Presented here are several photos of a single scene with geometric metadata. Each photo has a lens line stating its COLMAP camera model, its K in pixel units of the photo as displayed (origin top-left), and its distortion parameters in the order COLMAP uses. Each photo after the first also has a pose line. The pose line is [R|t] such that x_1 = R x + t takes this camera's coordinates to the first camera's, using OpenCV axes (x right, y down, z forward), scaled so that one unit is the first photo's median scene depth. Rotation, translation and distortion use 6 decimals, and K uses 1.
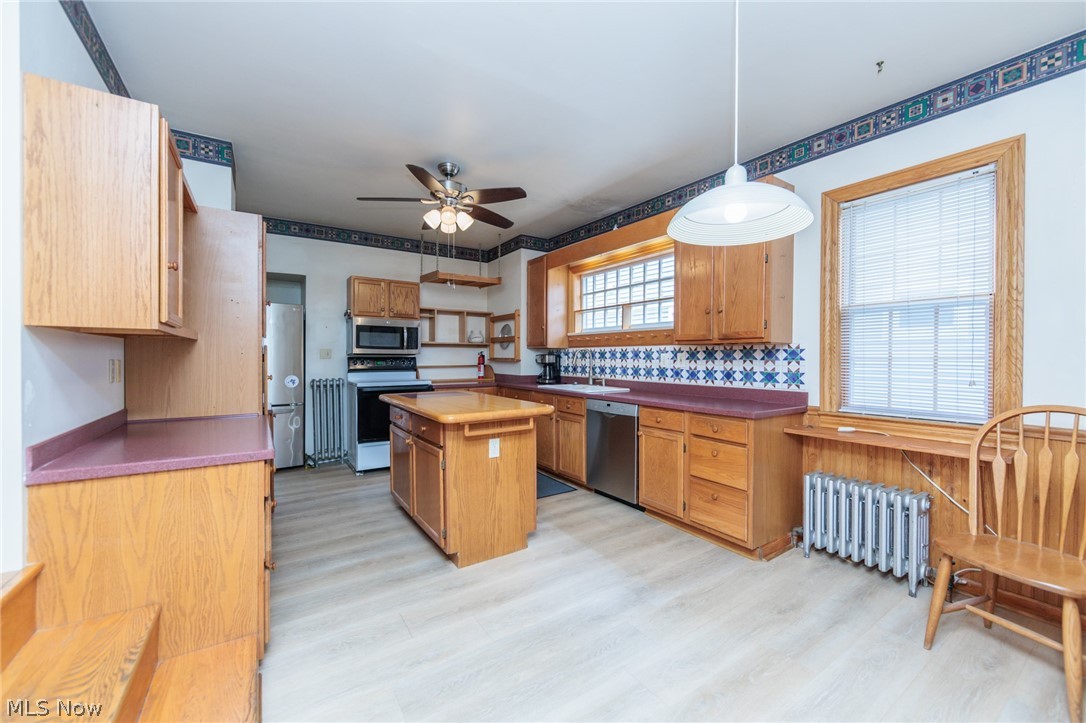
lens RADIAL K [[423.5, 0, 547.1], [0, 423.5, 359.9], [0, 0, 1]] dist [0.000047, 0.000046]
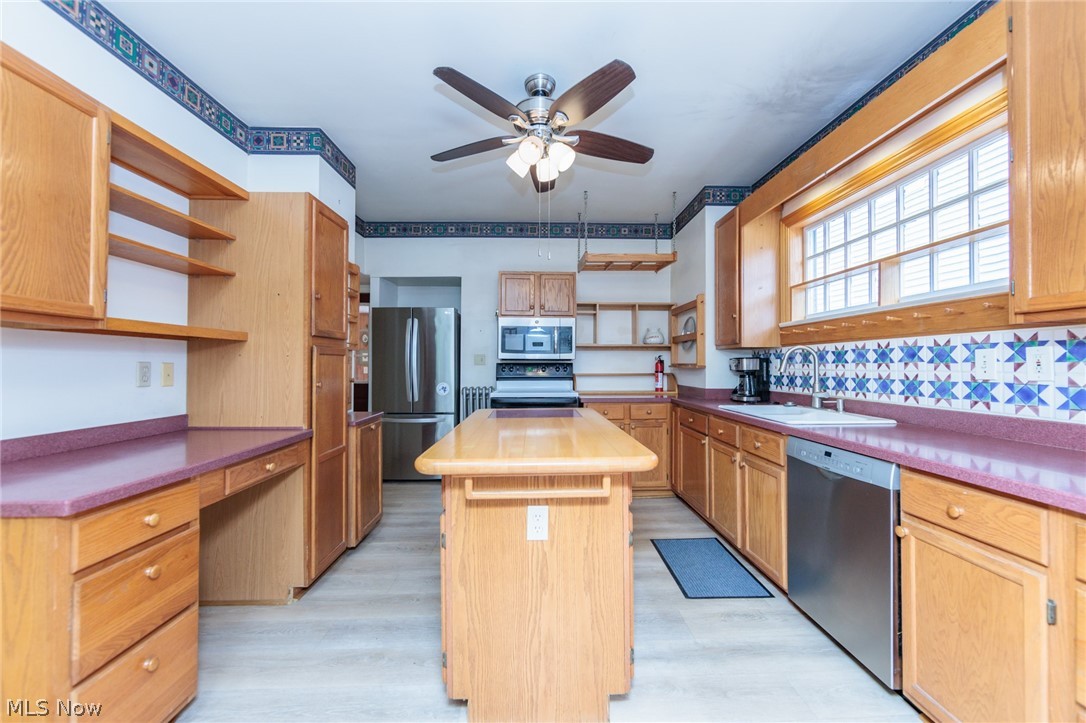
lens RADIAL K [[429.5, 0, 545.9], [0, 429.5, 361.2], [0, 0, 1]] dist [-0.004319, -0.000050]
pose [[0.846331, -0.008004, -0.532597, 0.114115], [-0.002037, 0.999831, -0.018263, 0.006665], [0.532653, 0.016542, 0.846172, 0.339782]]
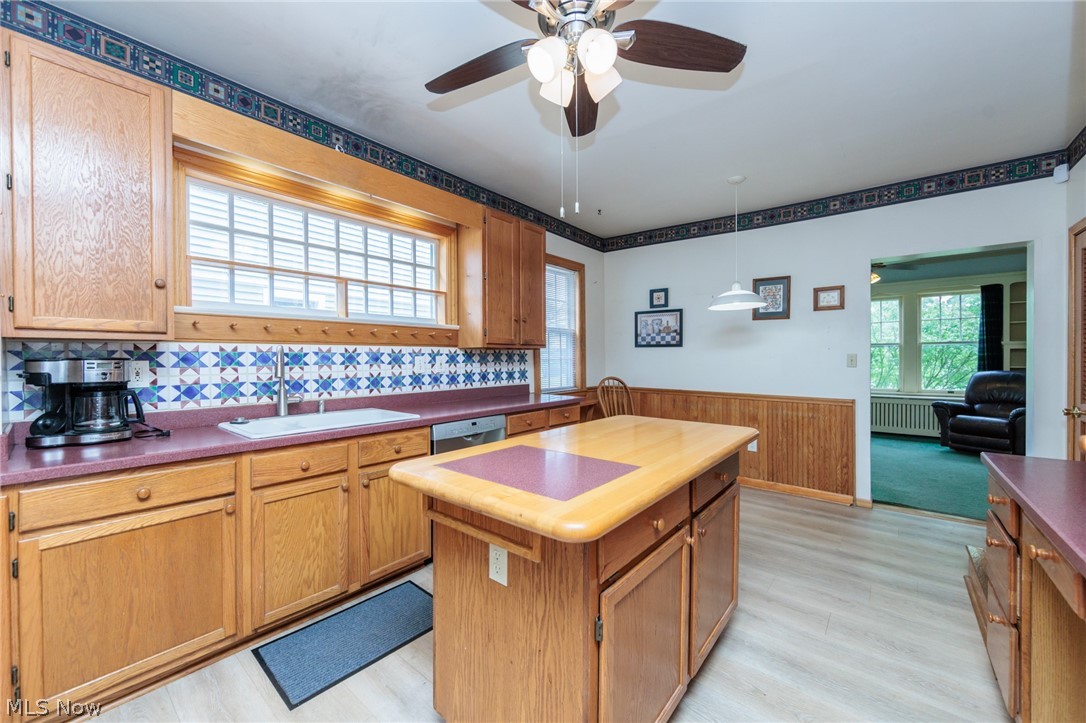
lens RADIAL K [[423.5, 0, 547.1], [0, 423.5, 359.9], [0, 0, 1]] dist [0.000047, 0.000046]
pose [[-0.291514, 0.003192, 0.956561, -0.536005], [0.020091, 0.999794, 0.002786, -0.005308], [-0.956356, 0.020031, -0.291518, 0.934787]]
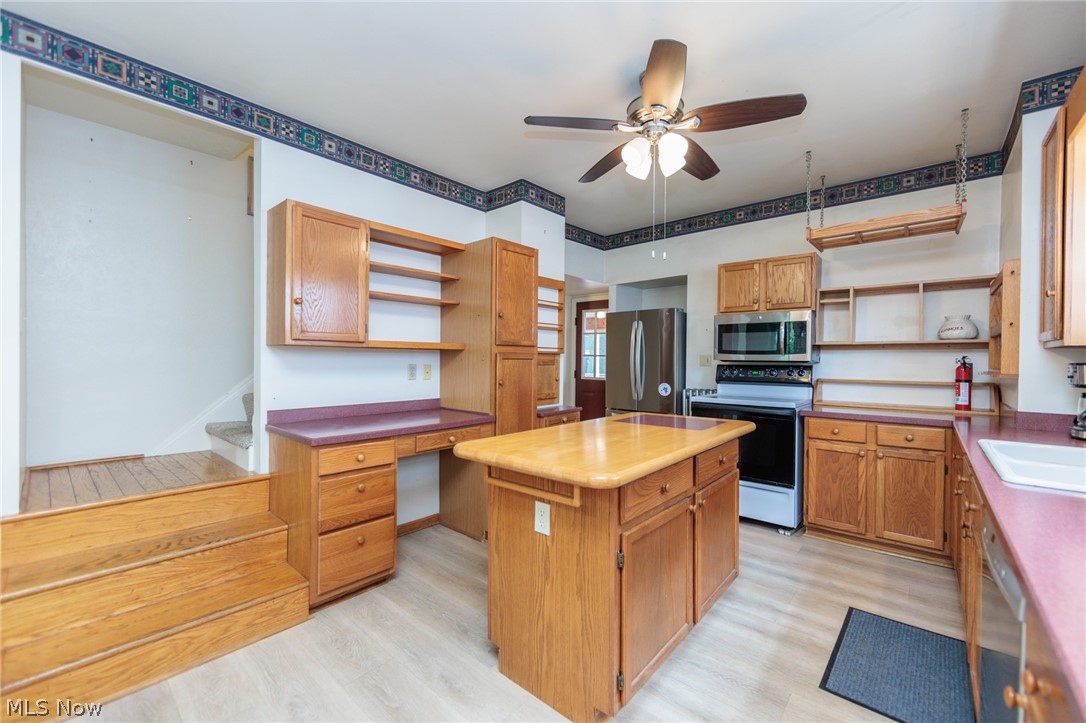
lens RADIAL K [[434.8, 0, 543.0], [0, 434.8, 361.5], [0, 0, 1]] dist [-0.001809, -0.000178]
pose [[0.259026, 0.004469, -0.965860, 0.299447], [-0.014942, 0.999888, 0.000620, -0.009386], [0.965755, 0.014271, 0.259064, 0.531100]]
